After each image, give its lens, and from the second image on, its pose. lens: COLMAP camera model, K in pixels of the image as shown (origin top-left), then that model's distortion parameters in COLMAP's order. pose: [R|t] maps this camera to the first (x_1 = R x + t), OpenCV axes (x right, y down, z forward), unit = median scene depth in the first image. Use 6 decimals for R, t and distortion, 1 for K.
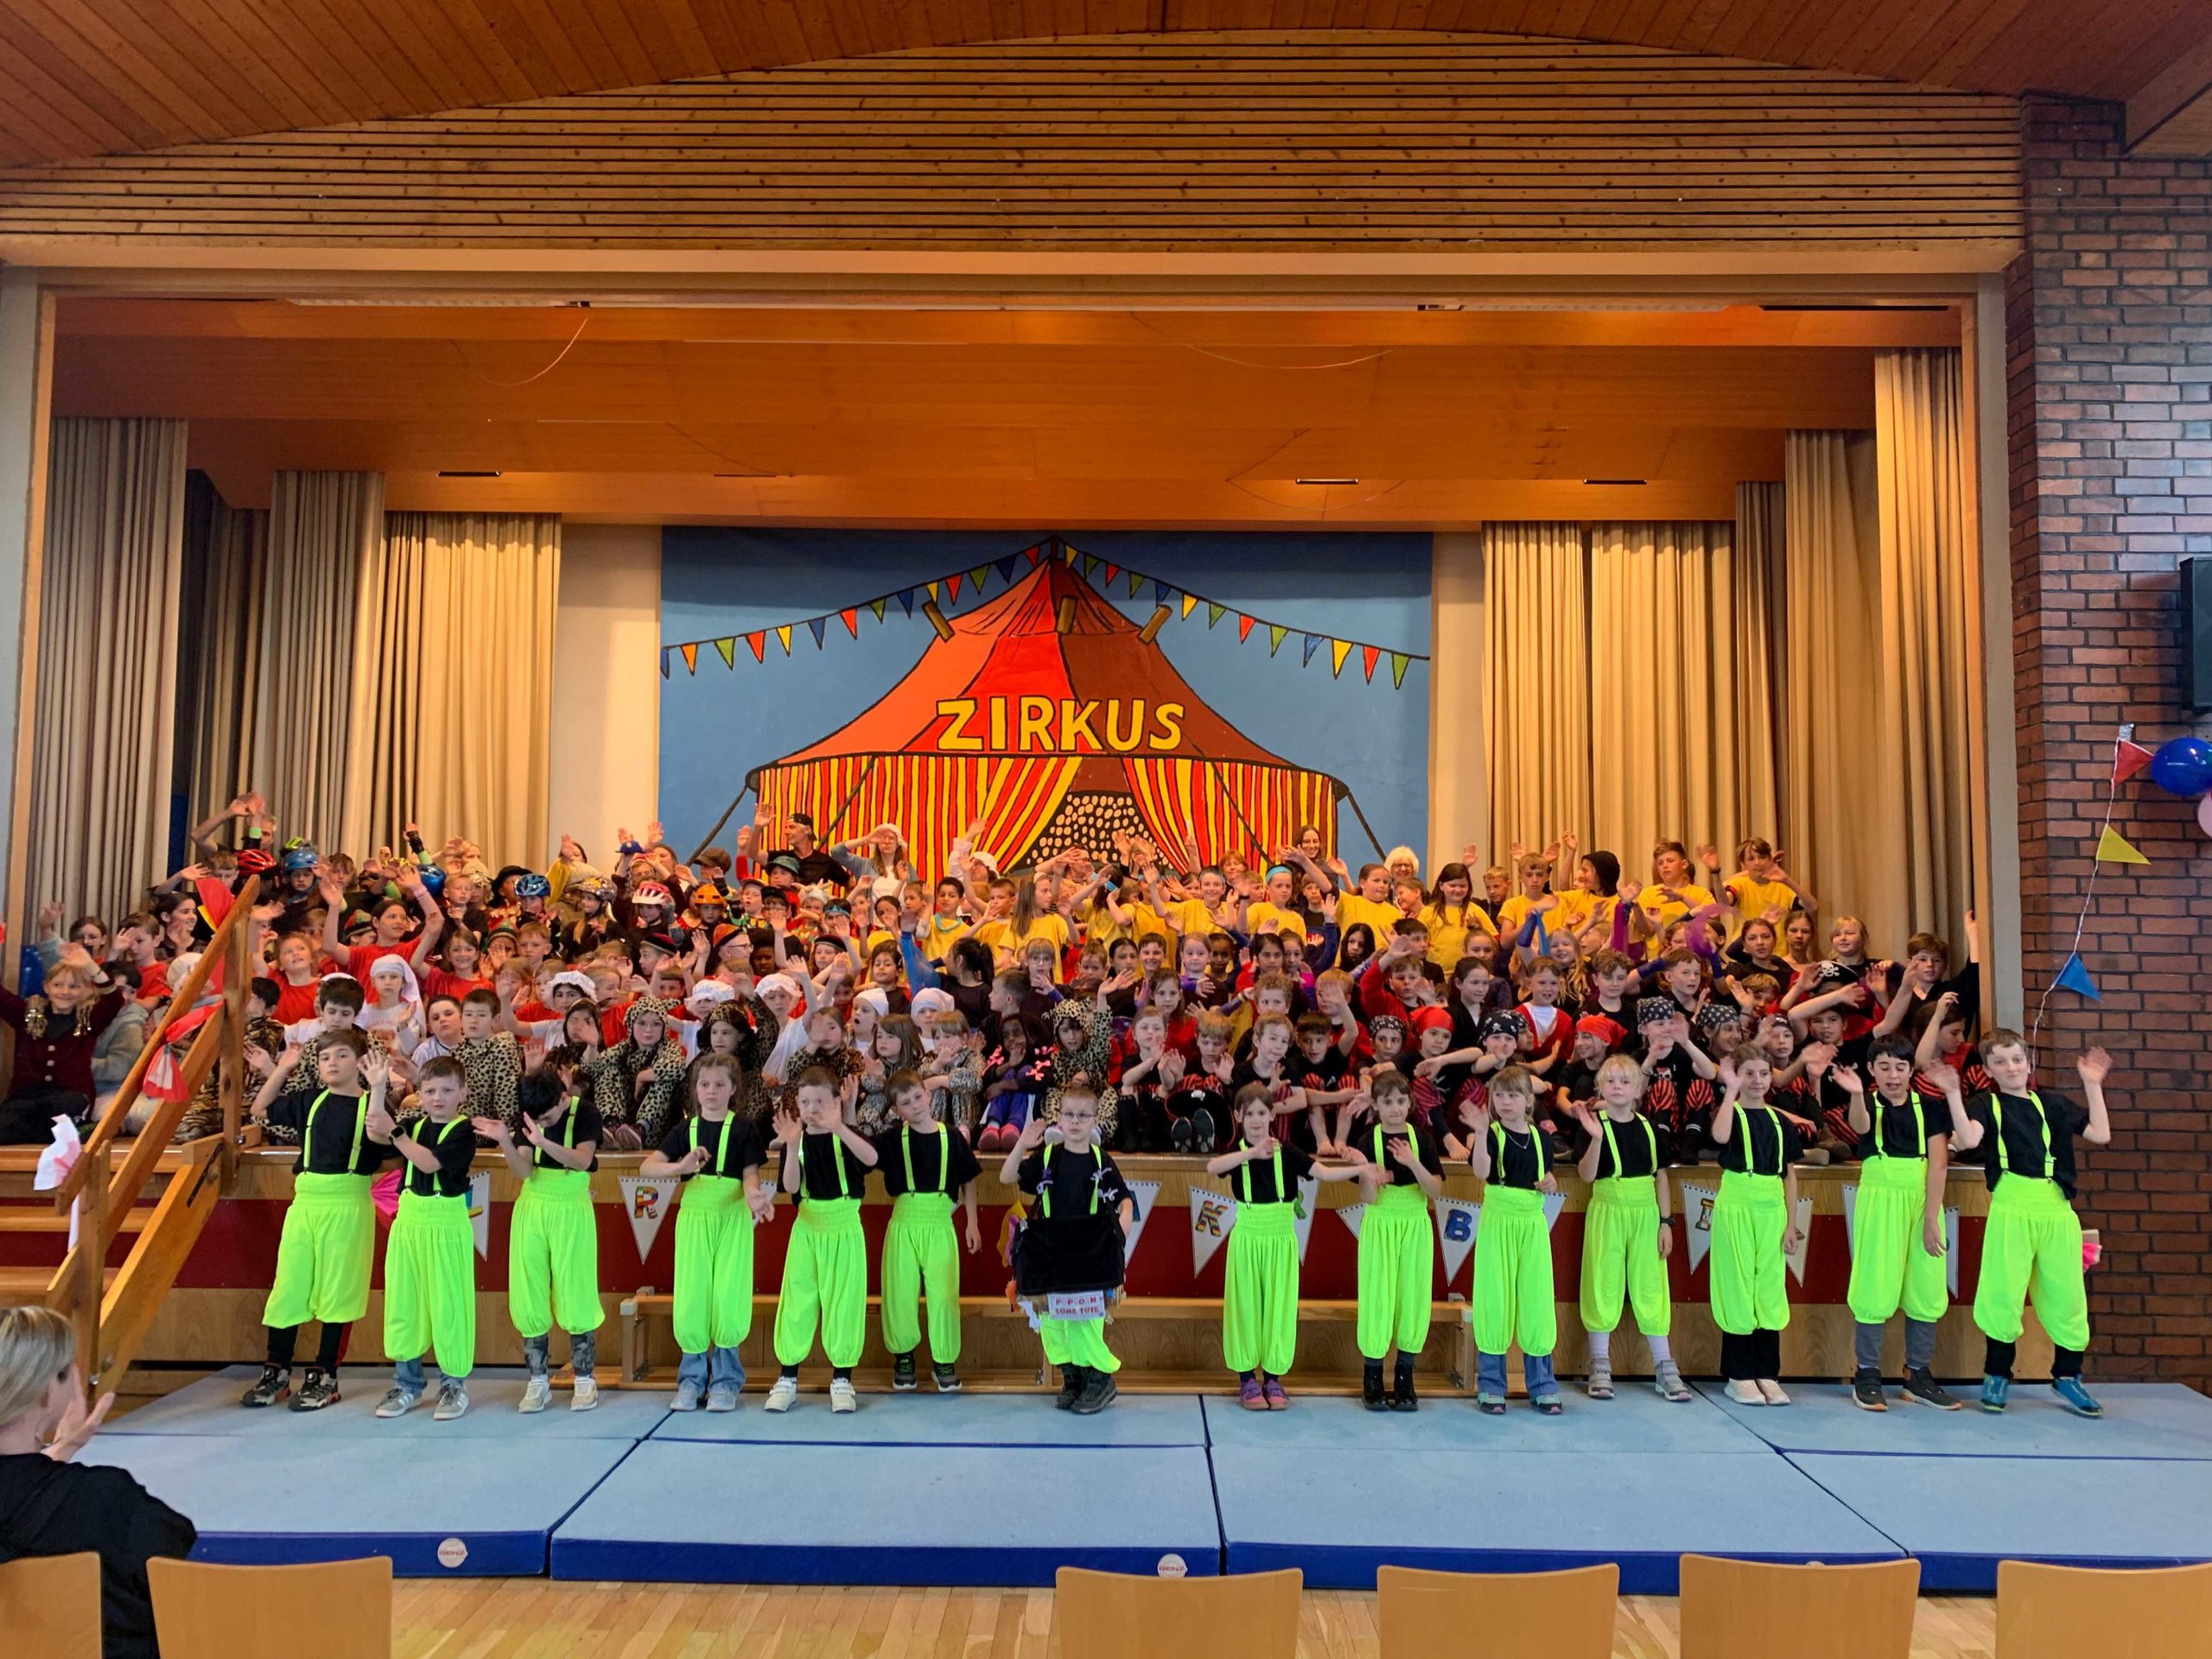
lens RADIAL K [[1711.6, 0, 1132.3], [0, 1711.6, 840.7], [0, 0, 1]] dist [0.069412, -0.001690]
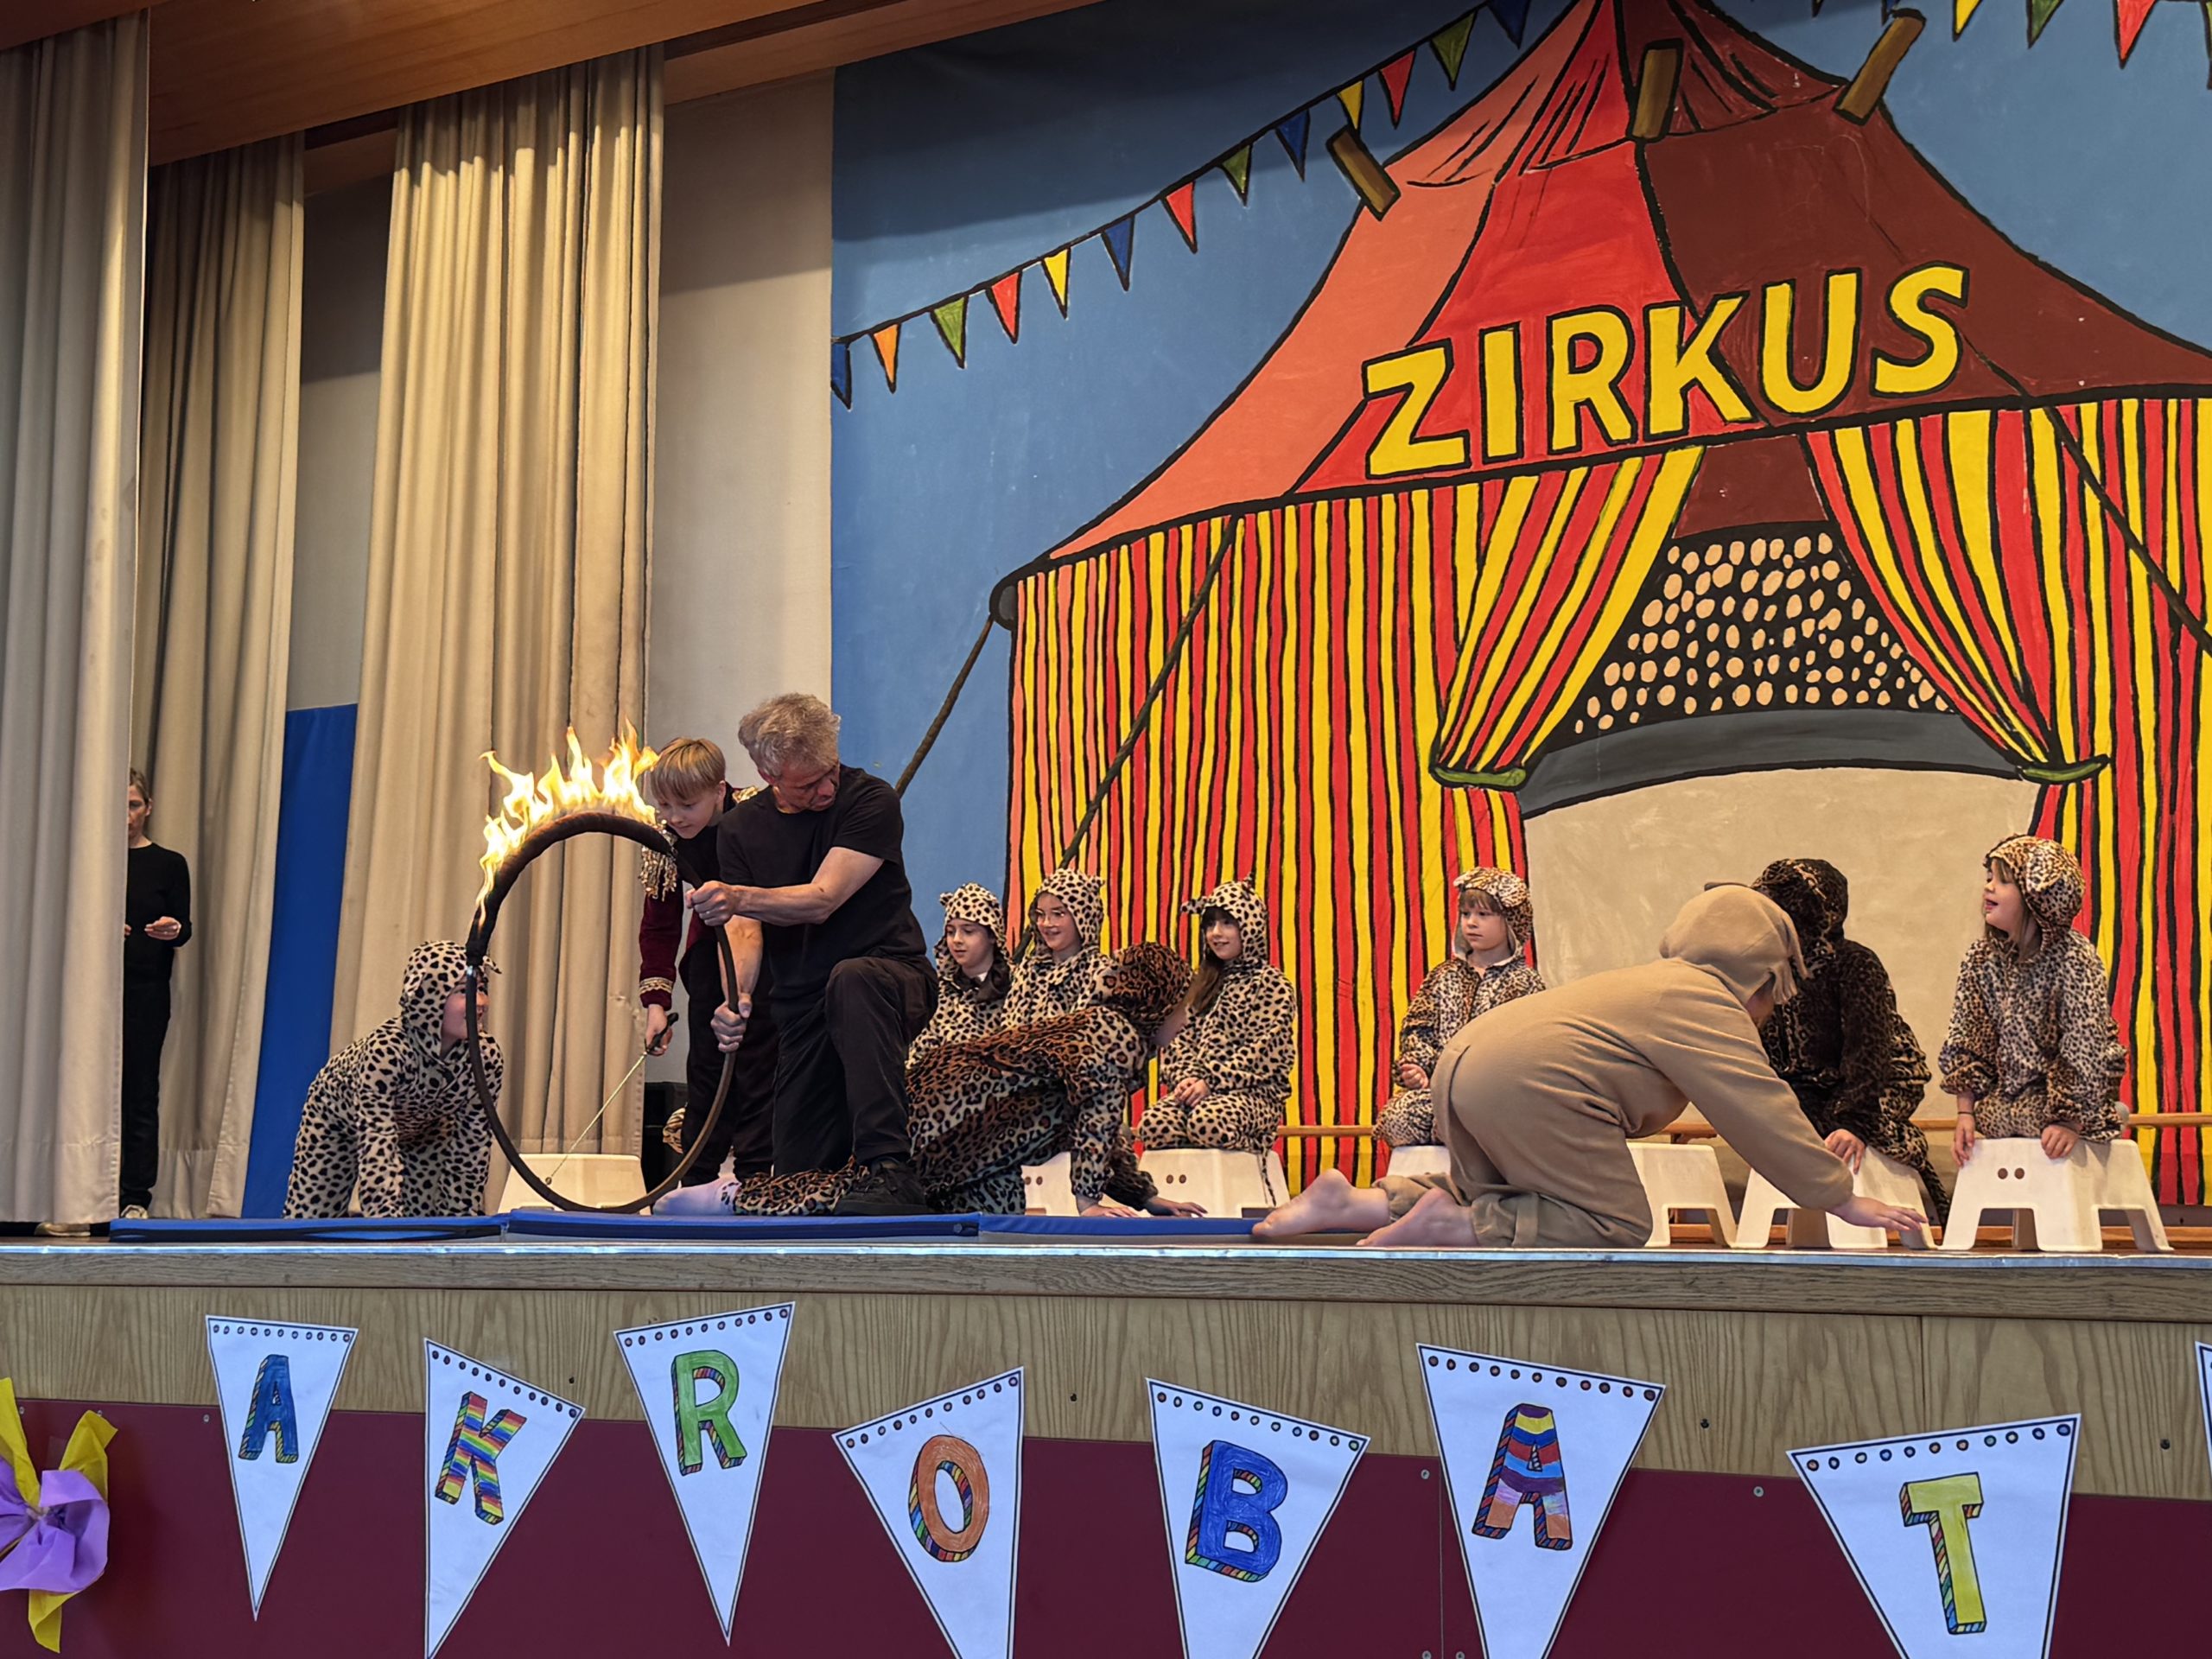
lens RADIAL K [[3105.5, 0, 1106.0], [0, 3105.5, 829.5], [0, 0, 1]] dist [0.211625, -0.342337]
pose [[0.841217, -0.072184, -0.535858, 0.229597], [0.033220, 0.996076, -0.082028, 0.090422], [0.539676, 0.051202, 0.840314, 0.341018]]
